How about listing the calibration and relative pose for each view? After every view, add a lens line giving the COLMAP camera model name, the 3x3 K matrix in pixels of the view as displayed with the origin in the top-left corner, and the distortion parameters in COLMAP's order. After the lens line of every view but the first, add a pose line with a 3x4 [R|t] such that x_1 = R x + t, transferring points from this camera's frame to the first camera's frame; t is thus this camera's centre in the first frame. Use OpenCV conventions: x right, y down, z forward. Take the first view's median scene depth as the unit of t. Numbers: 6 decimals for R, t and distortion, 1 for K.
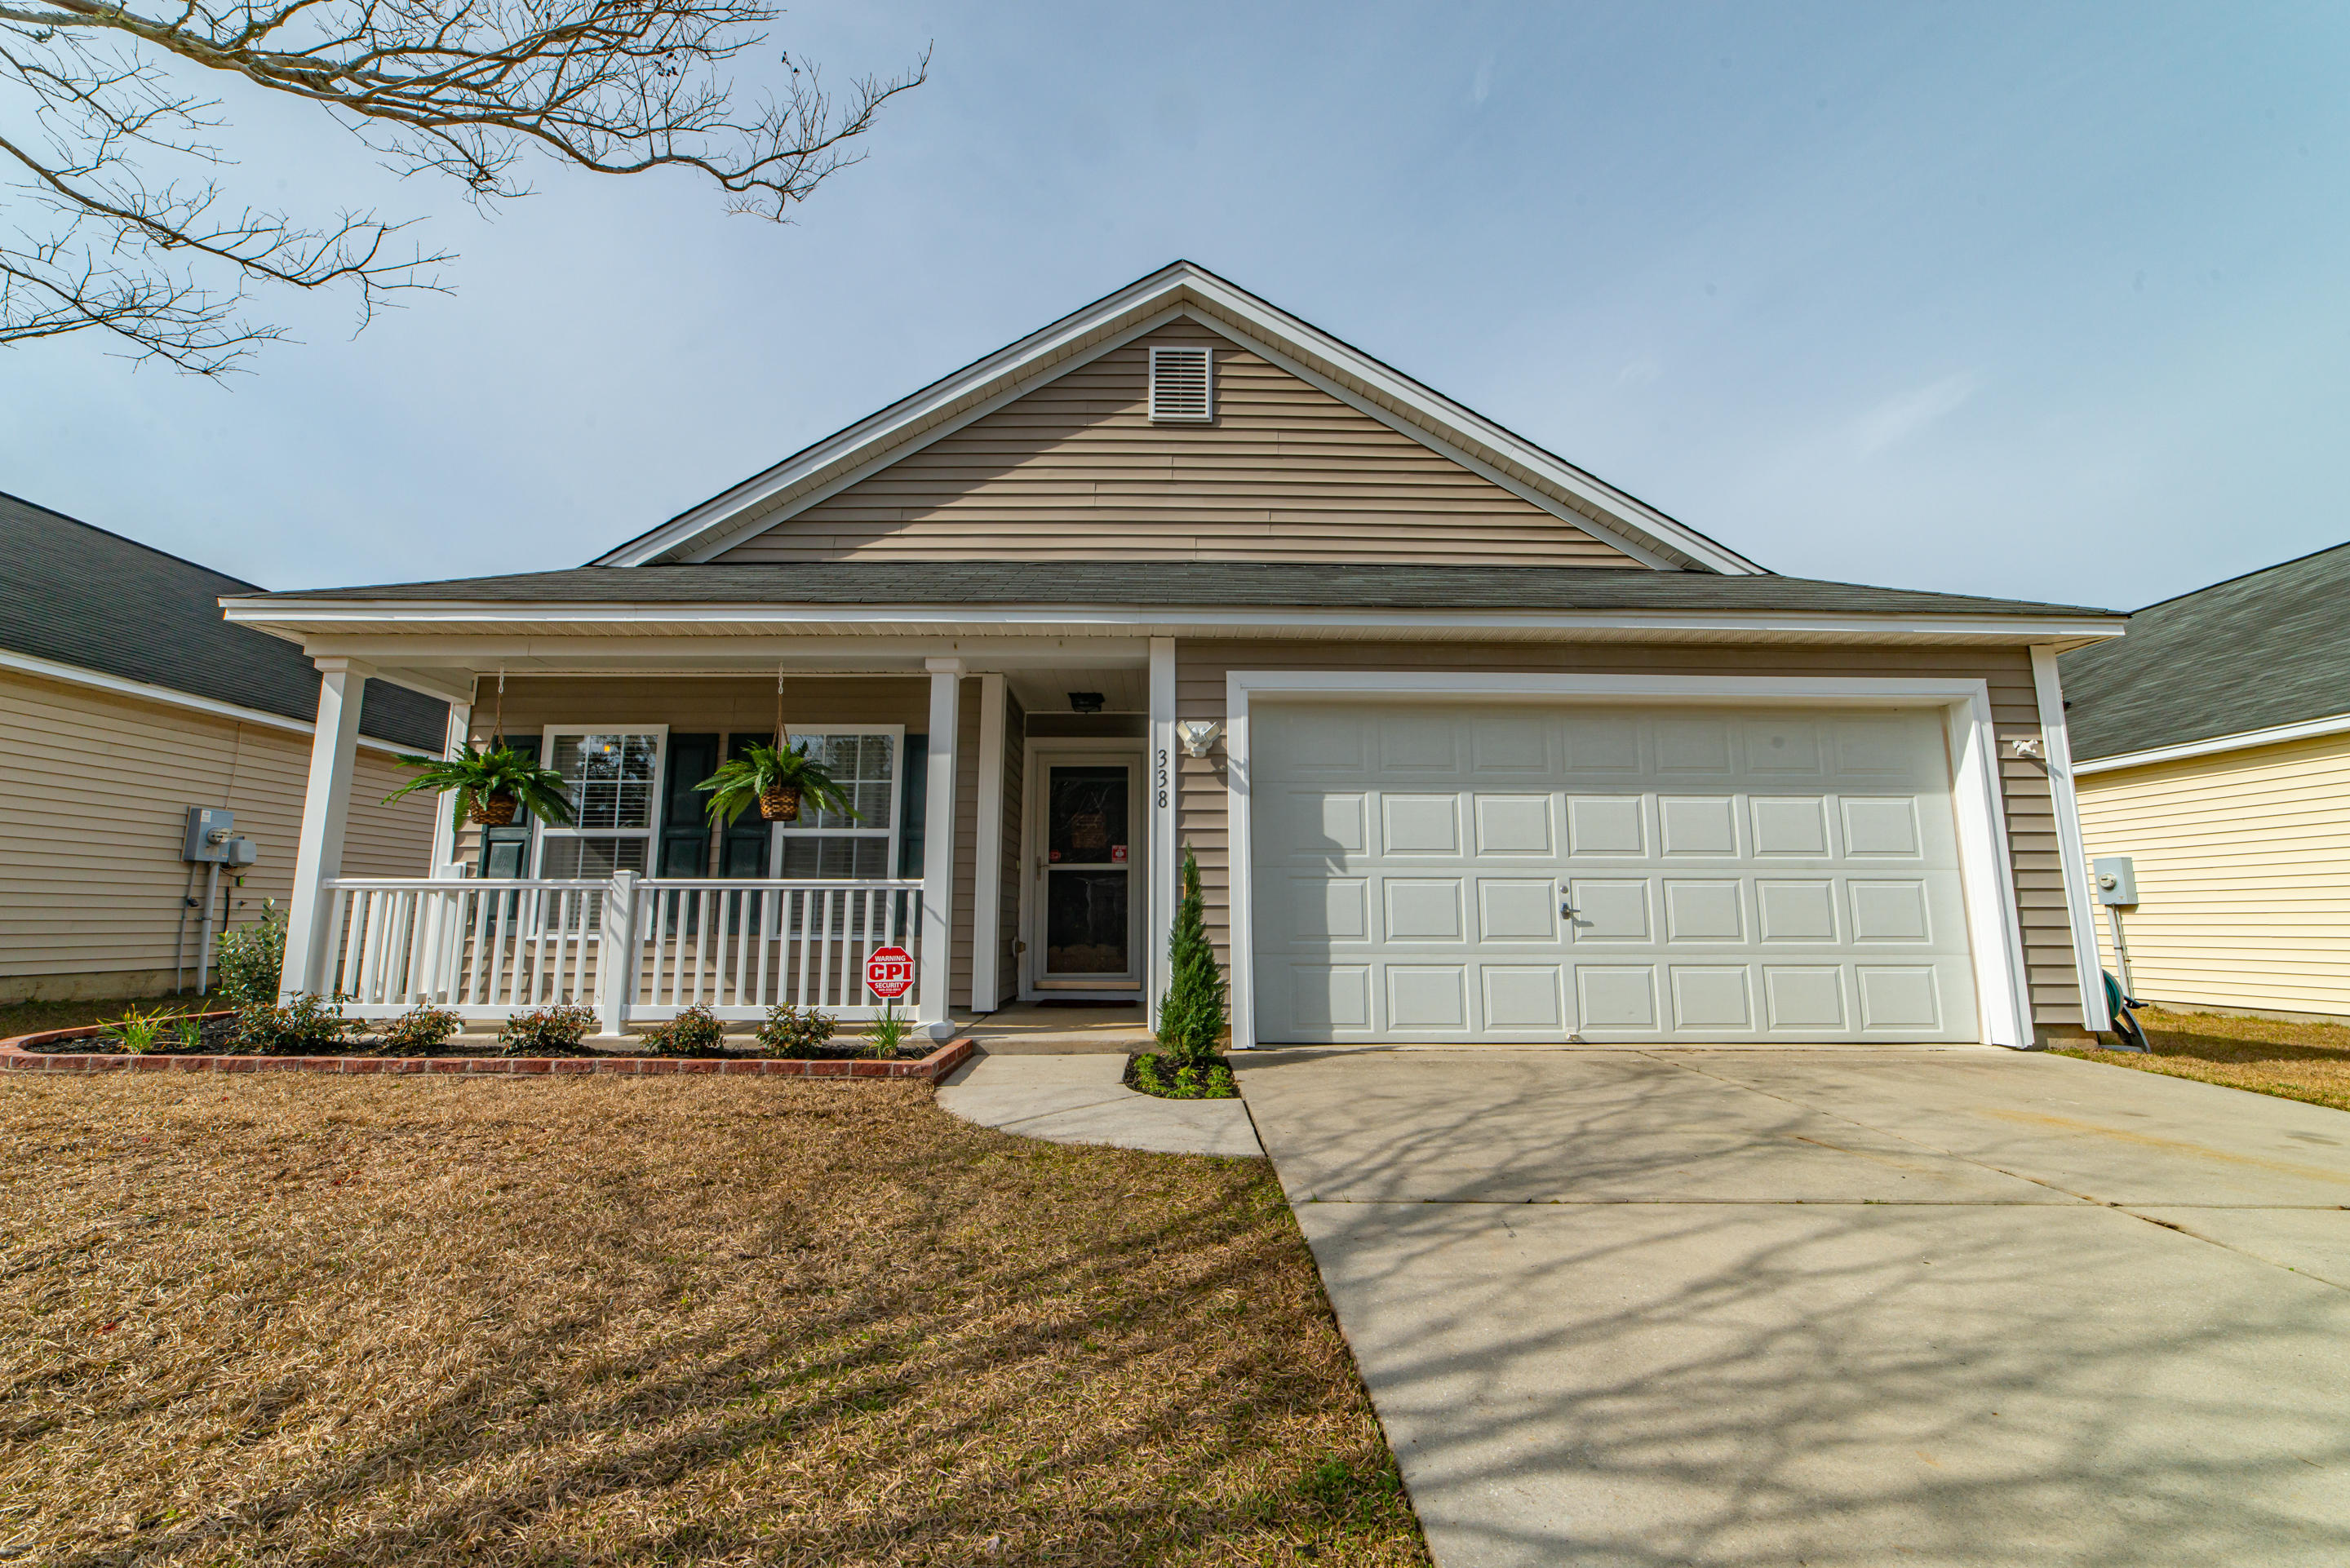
lens RADIAL K [[904.8, 0, 1175.2], [0, 904.8, 789.2], [0, 0, 1]] dist [-0.021769, 0.009333]
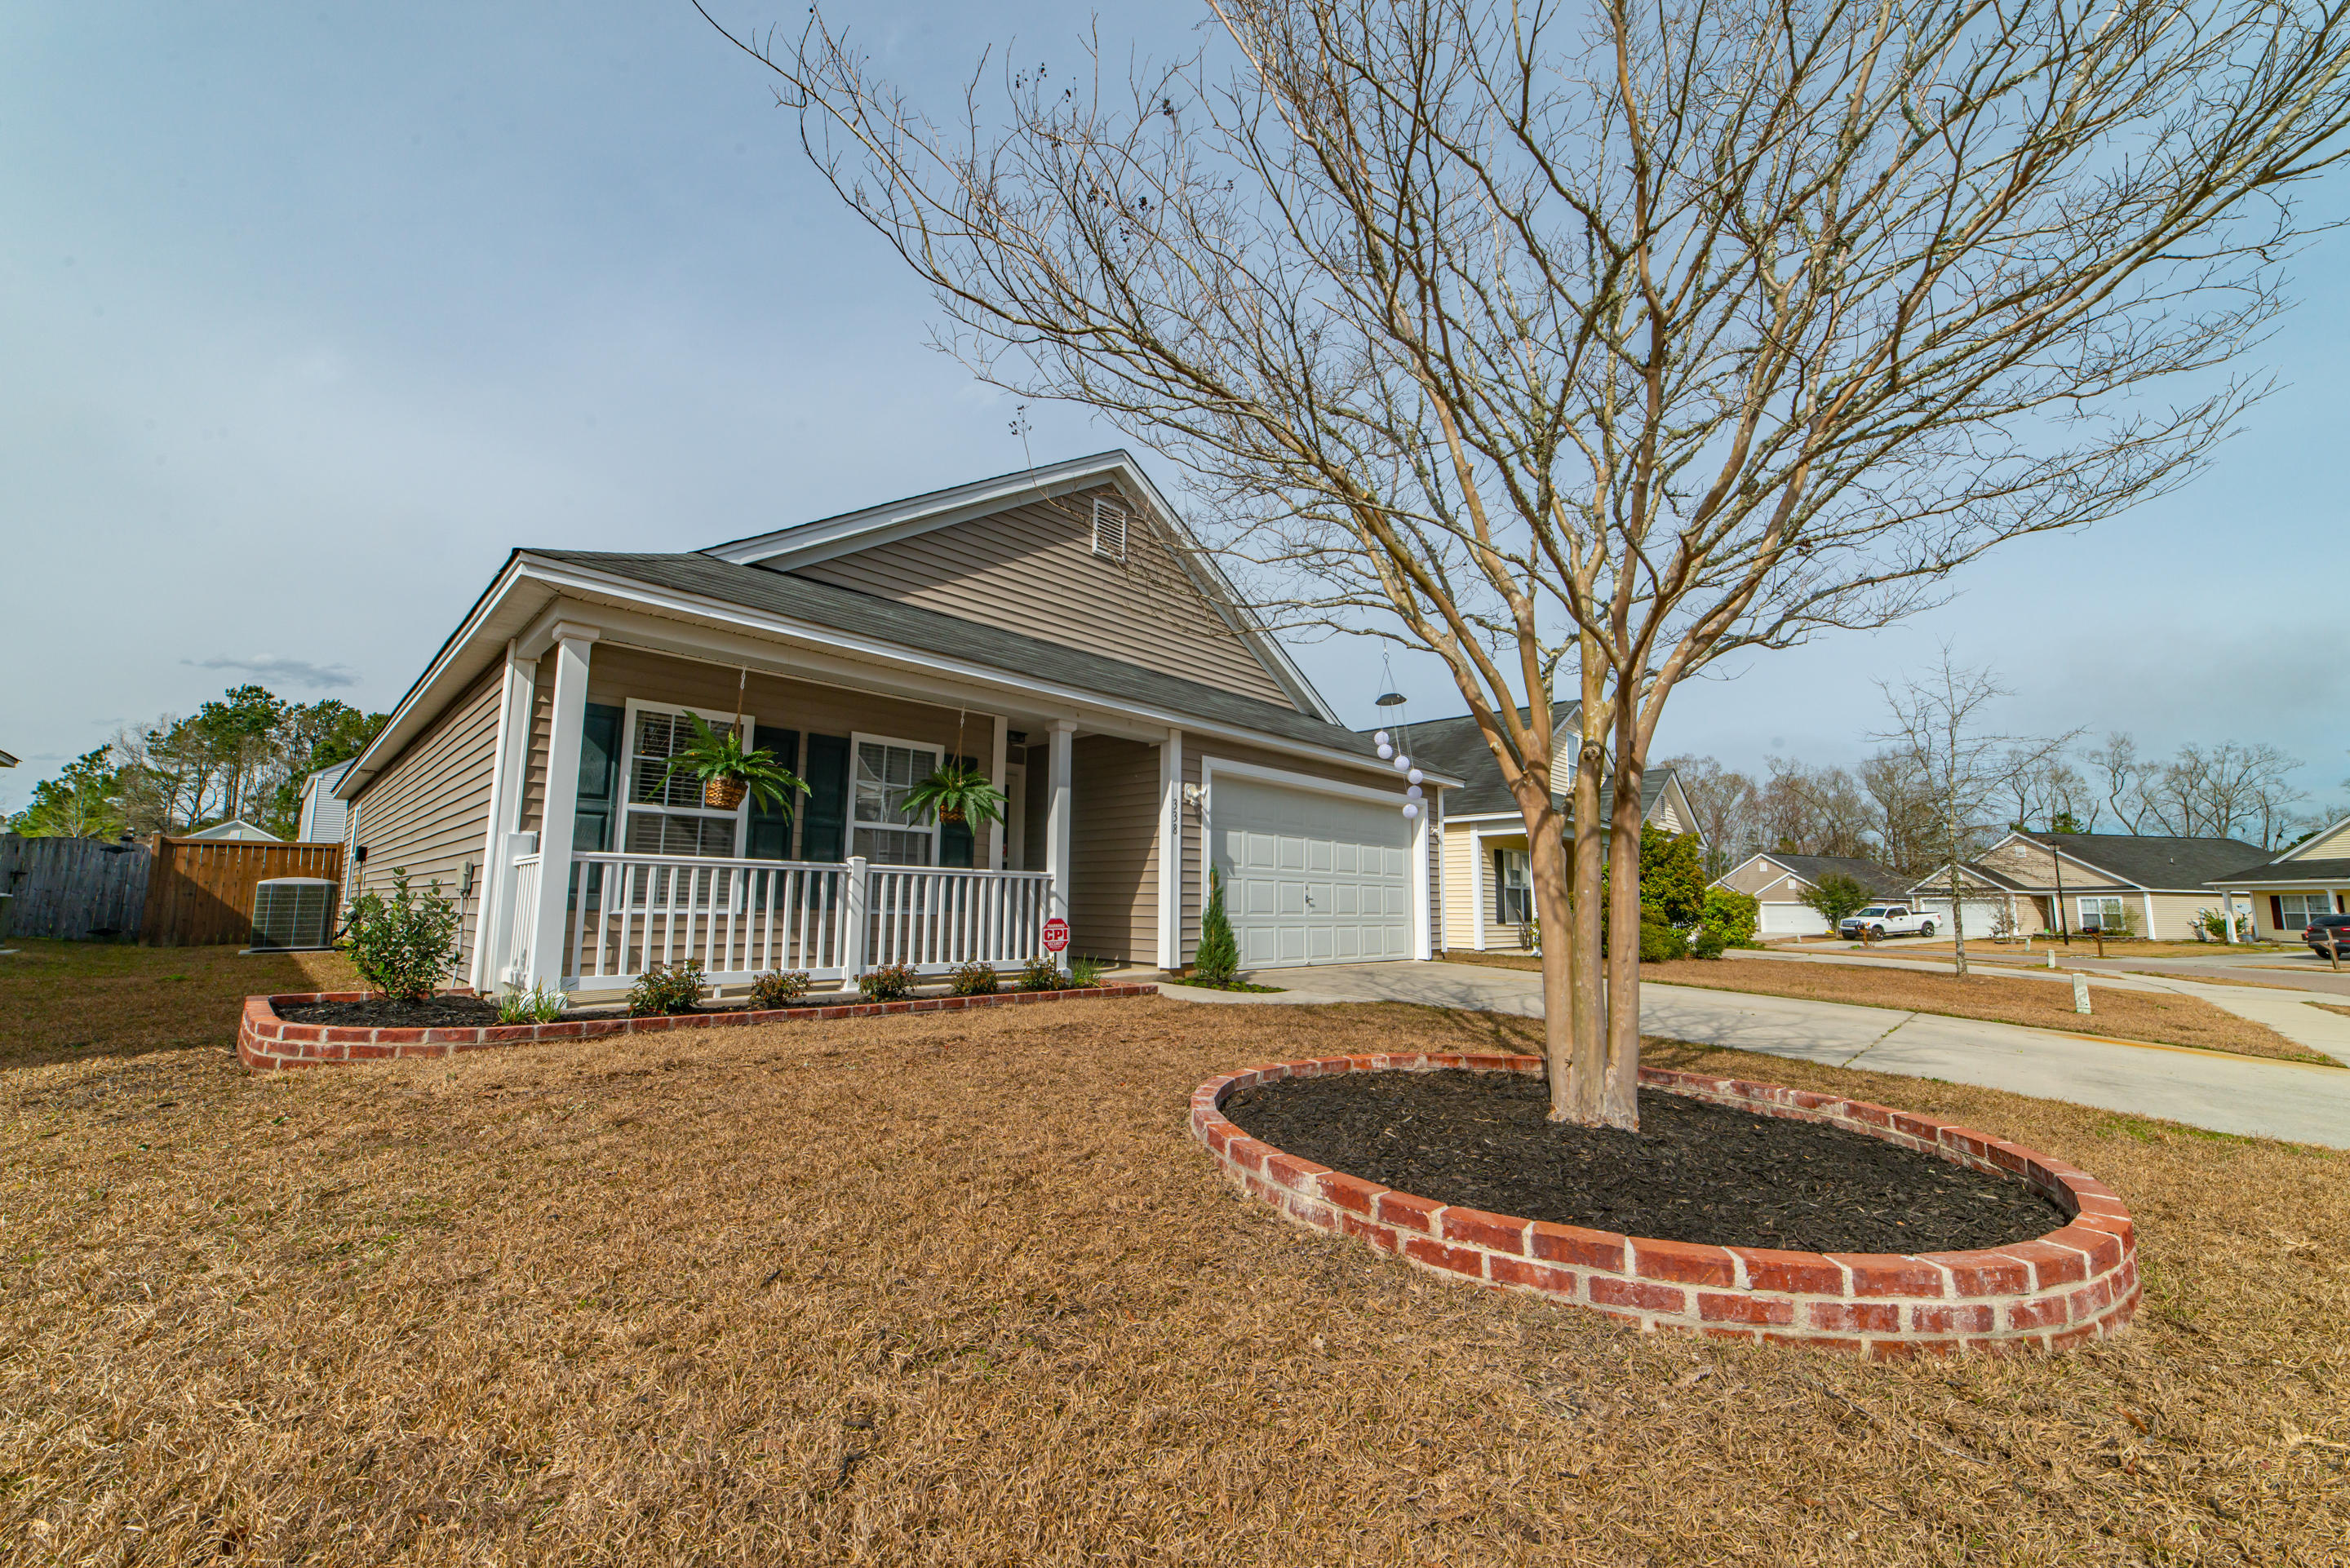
lens RADIAL K [[904.8, 0, 1175.2], [0, 904.8, 789.2], [0, 0, 1]] dist [-0.021769, 0.009333]
pose [[0.702234, 0.098588, 0.705087, -0.997381], [-0.113448, 0.993207, -0.025886, -0.014910], [-0.702849, -0.061812, 0.708648, -0.140340]]
